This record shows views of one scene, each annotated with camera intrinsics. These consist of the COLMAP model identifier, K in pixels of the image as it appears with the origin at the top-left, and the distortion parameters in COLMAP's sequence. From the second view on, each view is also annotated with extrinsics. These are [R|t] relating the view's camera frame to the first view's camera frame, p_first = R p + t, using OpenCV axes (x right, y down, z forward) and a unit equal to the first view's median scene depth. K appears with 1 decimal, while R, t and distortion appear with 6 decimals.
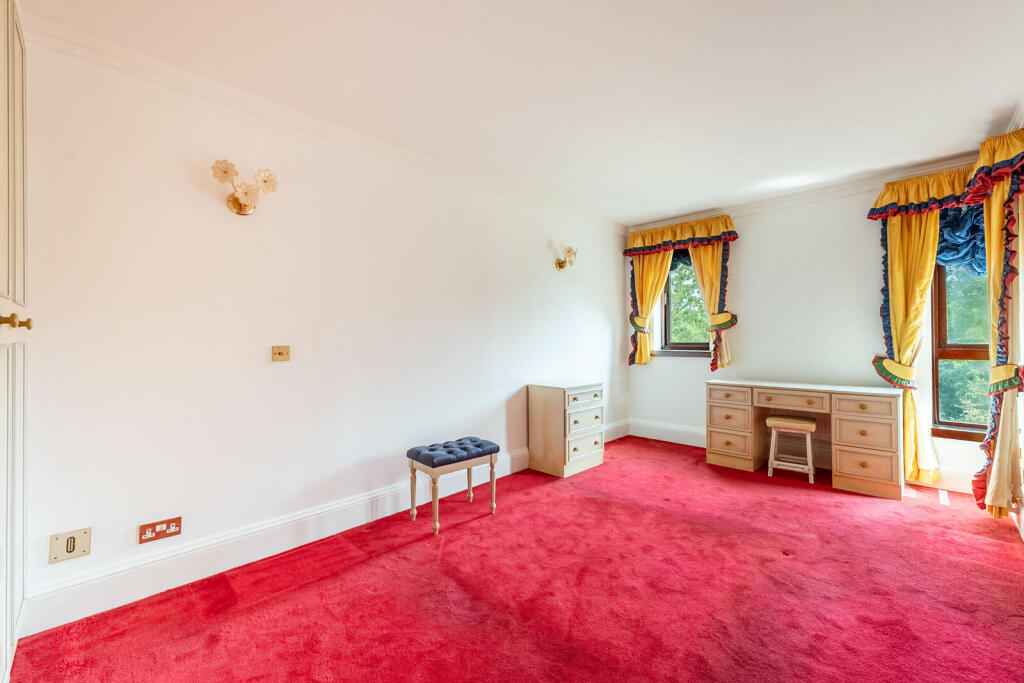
lens RADIAL K [[413.6, 0, 514.6], [0, 413.6, 338.3], [0, 0, 1]] dist [-0.014017, -0.000174]
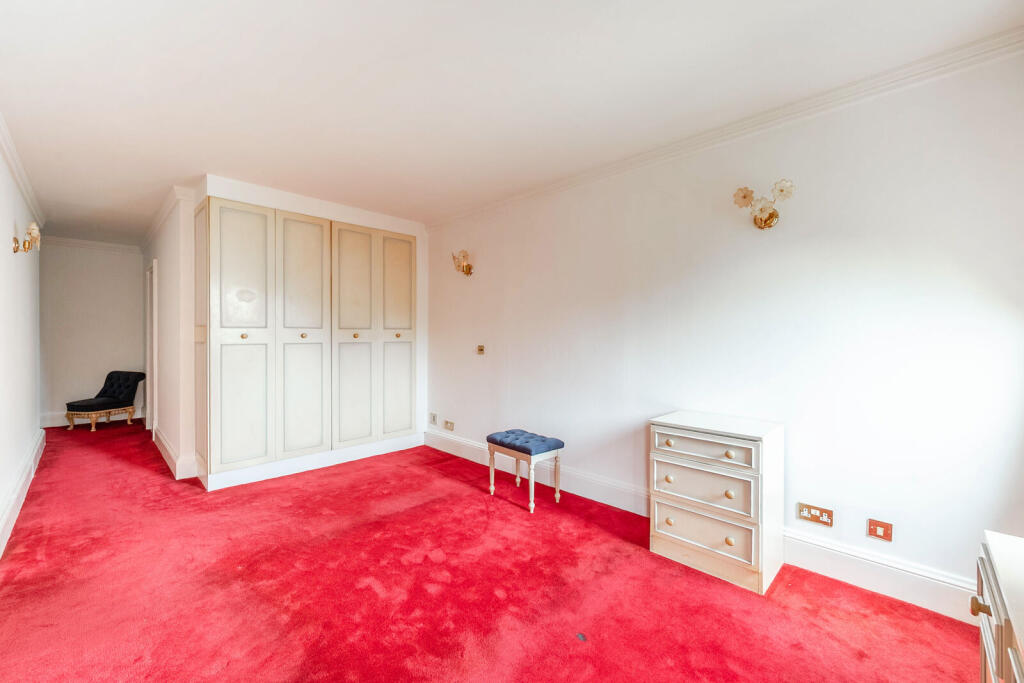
lens RADIAL K [[413.6, 0, 514.8], [0, 413.6, 336.1], [0, 0, 1]] dist [-0.014017, -0.000174]
pose [[0.000691, 0.006463, -0.999979, 0.784911], [-0.003329, 0.999974, 0.006461, -0.022071], [0.999994, 0.003324, 0.000712, 0.758828]]
